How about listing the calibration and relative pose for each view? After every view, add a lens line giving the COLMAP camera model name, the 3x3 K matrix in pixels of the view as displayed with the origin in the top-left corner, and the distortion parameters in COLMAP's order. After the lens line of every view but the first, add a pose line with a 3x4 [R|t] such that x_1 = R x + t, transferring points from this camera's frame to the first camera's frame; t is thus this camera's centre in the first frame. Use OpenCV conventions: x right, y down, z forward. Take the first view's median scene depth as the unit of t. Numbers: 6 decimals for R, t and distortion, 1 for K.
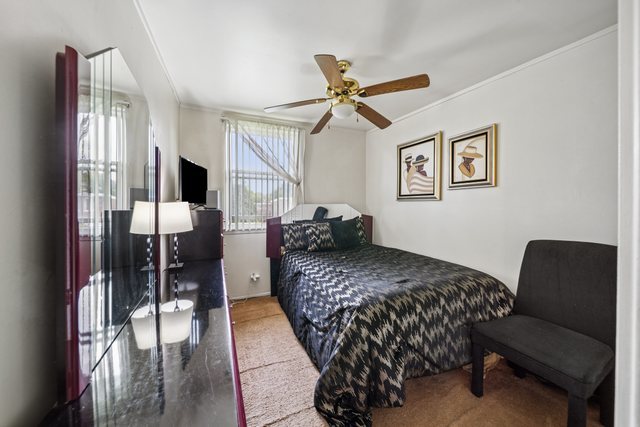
lens RADIAL K [[224.4, 0, 320.2], [0, 224.4, 207.5], [0, 0, 1]] dist [-0.004026, -0.001024]
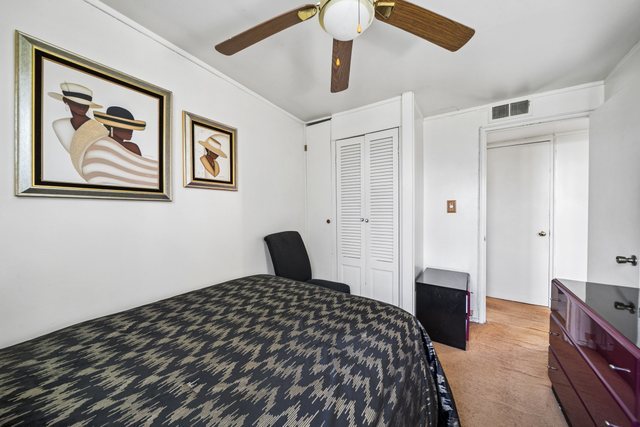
lens RADIAL K [[224.4, 0, 320.0], [0, 224.4, 211.6], [0, 0, 1]] dist [-0.004026, -0.001024]
pose [[-0.533881, -0.007487, 0.845526, -0.234475], [0.009451, 0.999845, 0.014821, -0.009883], [-0.845507, 0.015904, -0.533728, 1.030302]]
